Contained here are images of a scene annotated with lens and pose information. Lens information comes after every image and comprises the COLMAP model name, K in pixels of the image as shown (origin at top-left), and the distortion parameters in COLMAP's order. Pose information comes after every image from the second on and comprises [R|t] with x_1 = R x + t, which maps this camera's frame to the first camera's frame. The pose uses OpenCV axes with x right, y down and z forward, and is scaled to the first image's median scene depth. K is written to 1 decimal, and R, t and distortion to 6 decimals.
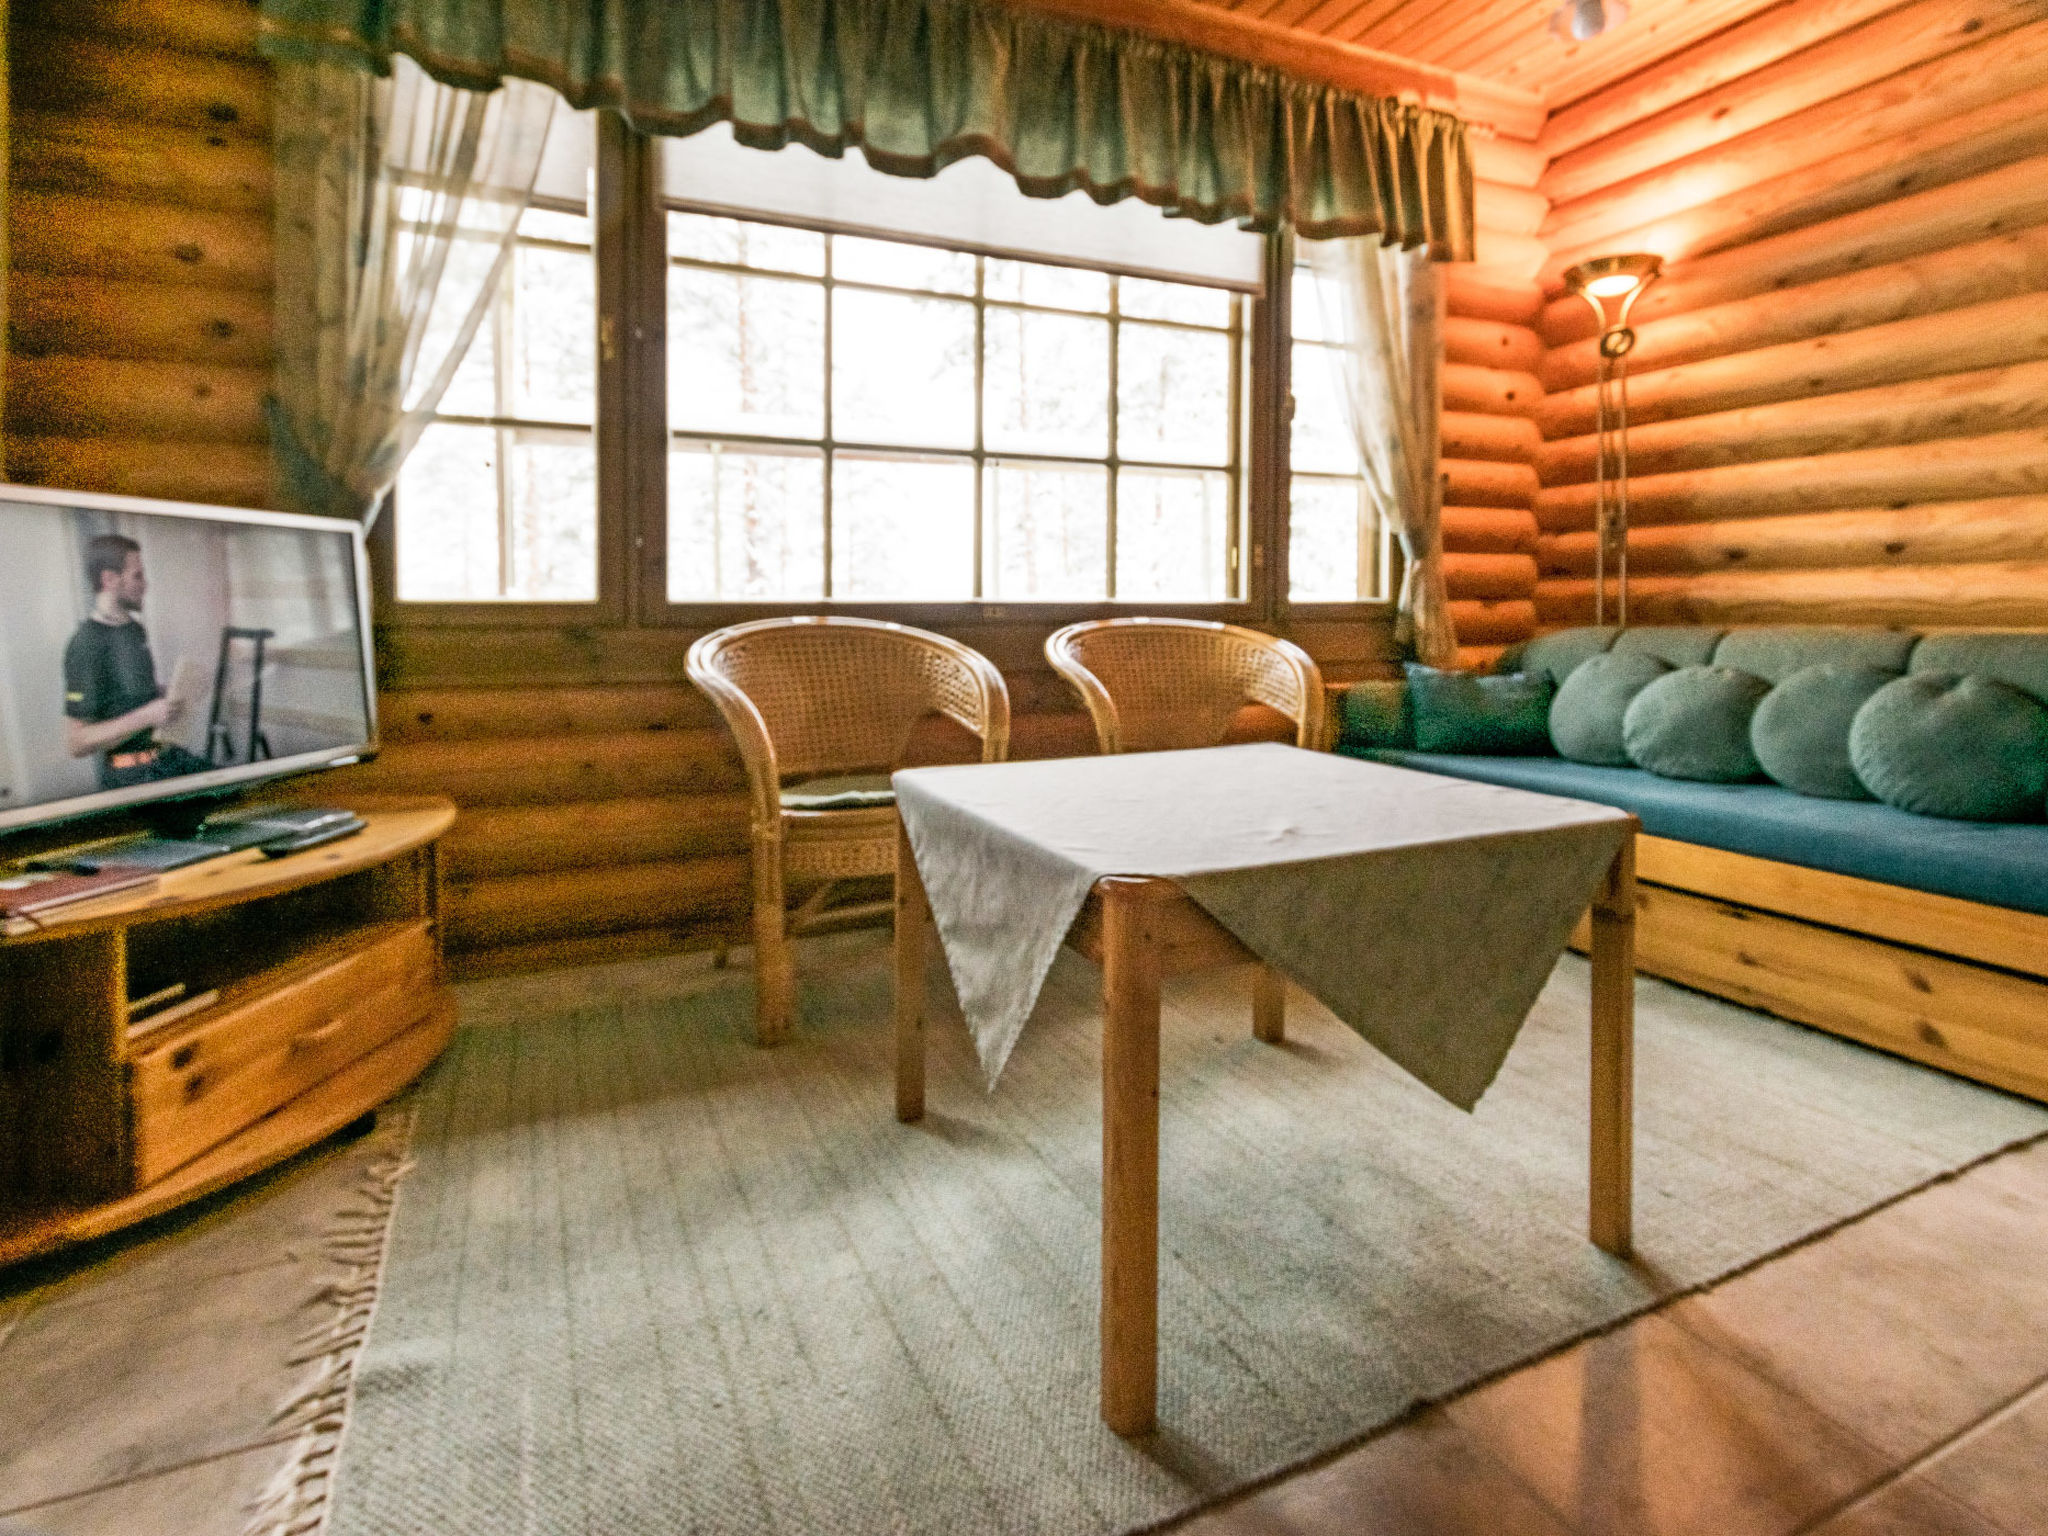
lens RADIAL K [[998.8, 0, 1040.4], [0, 998.8, 762.1], [0, 0, 1]] dist [0.010099, -0.005377]
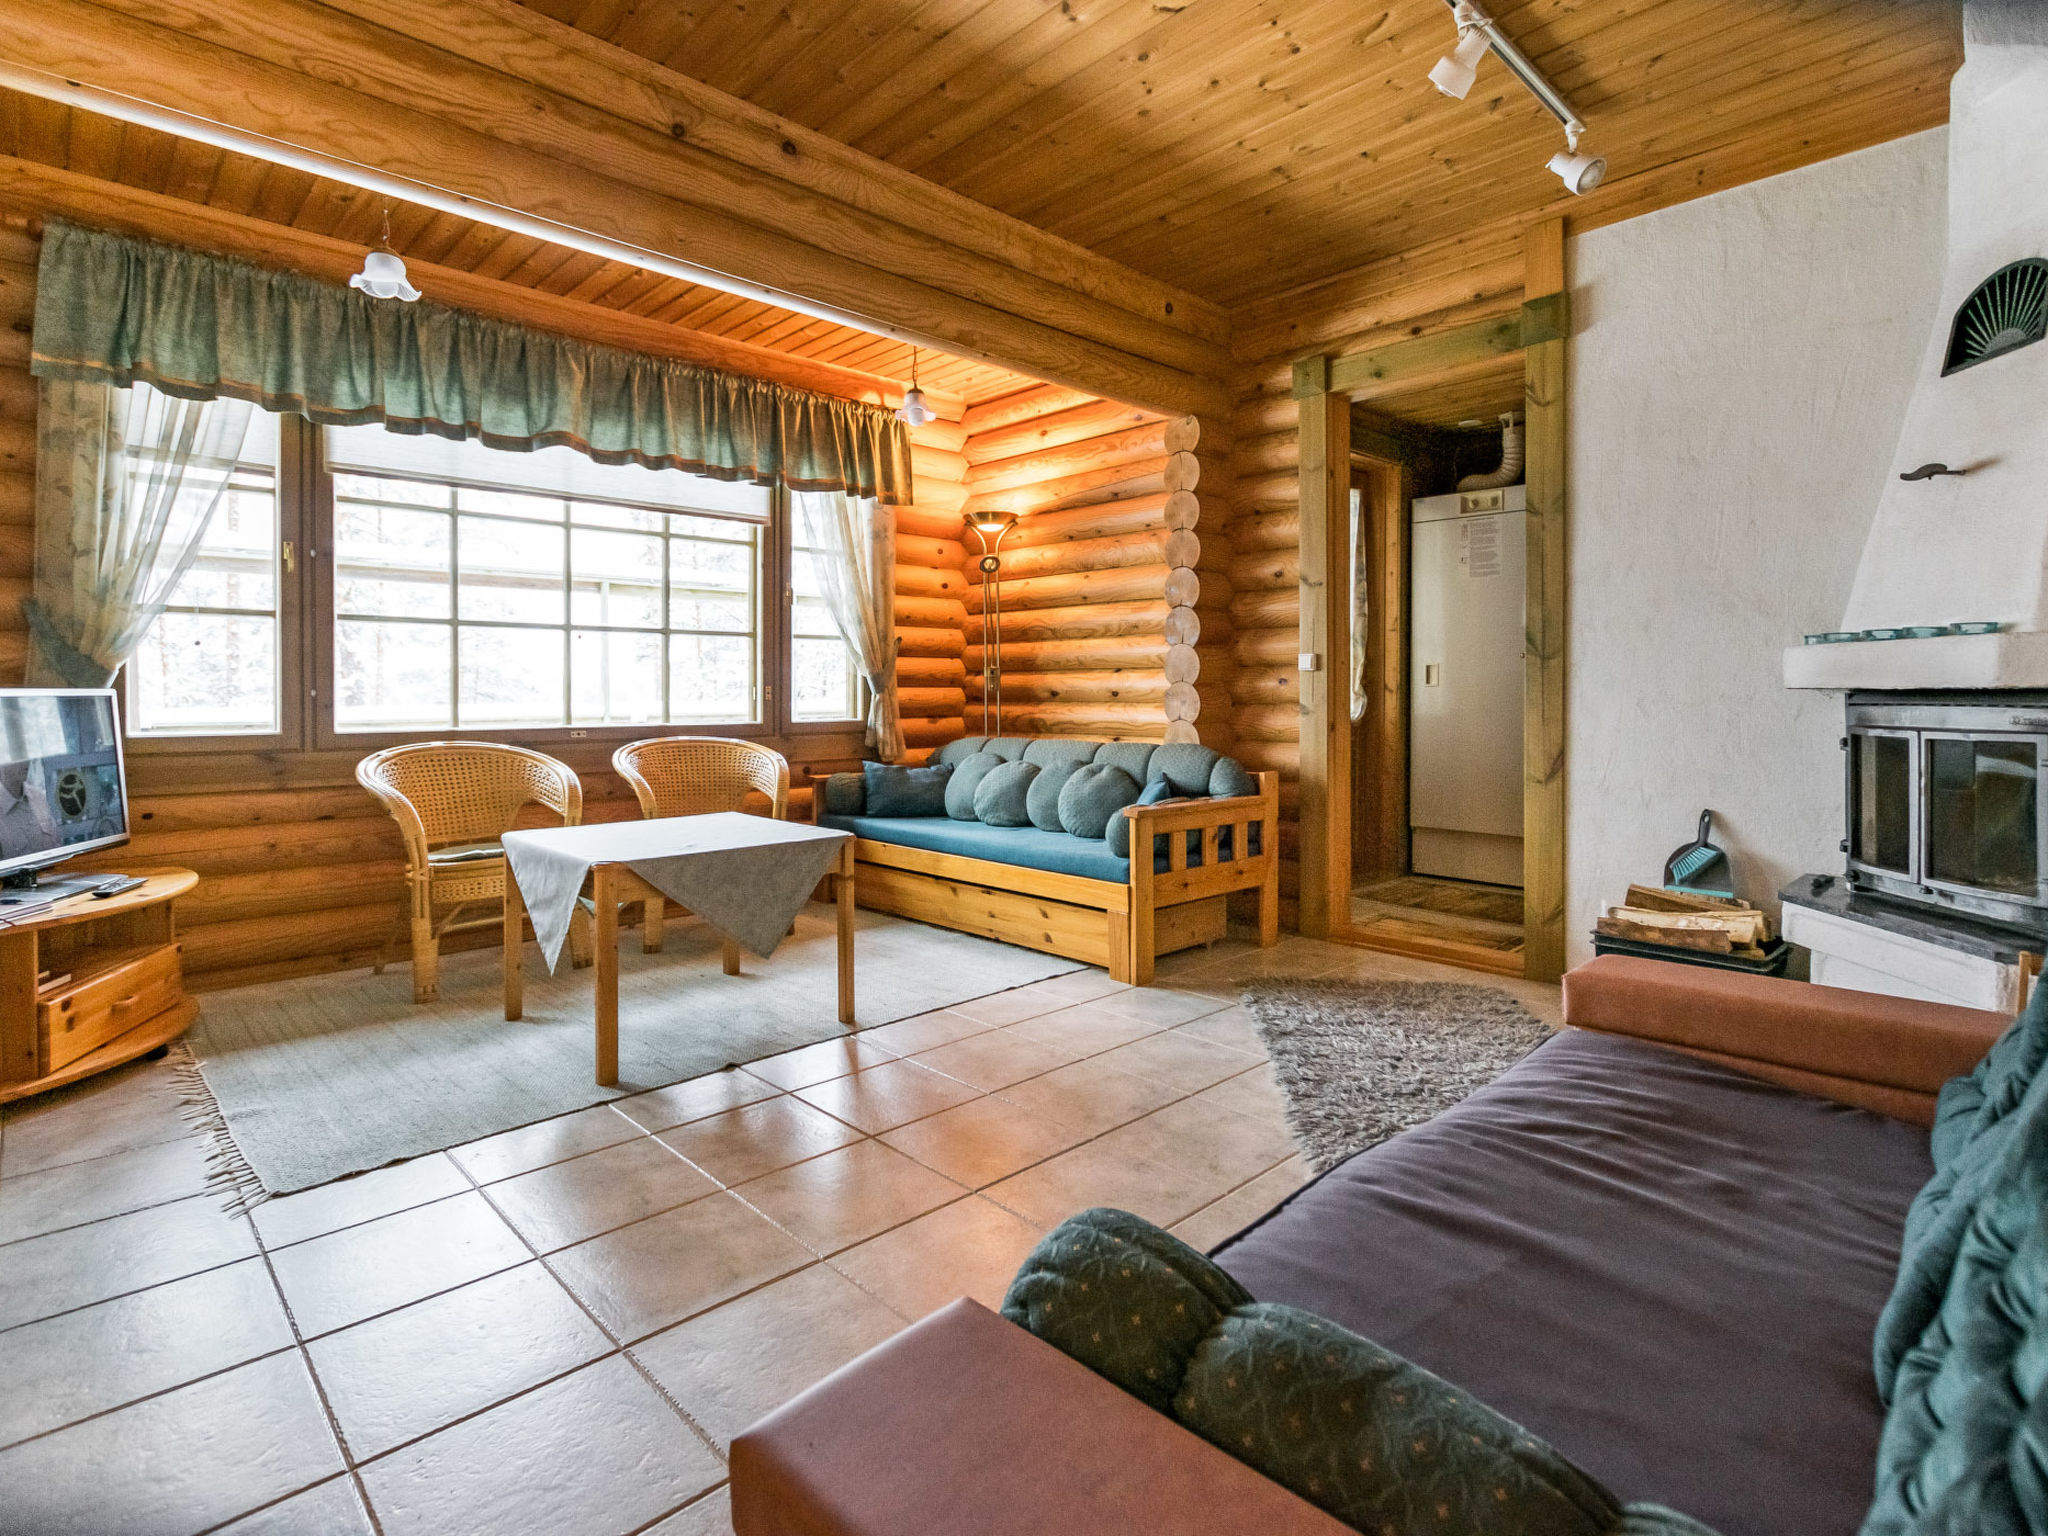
lens RADIAL K [[998.8, 0, 1001.7], [0, 998.8, 760.9], [0, 0, 1]] dist [0.010099, -0.005377]
pose [[0.952476, -0.020251, 0.303941, 0.115528], [0.046098, 0.995879, -0.078106, 0.042691], [-0.301106, 0.088405, 0.949484, -0.700785]]
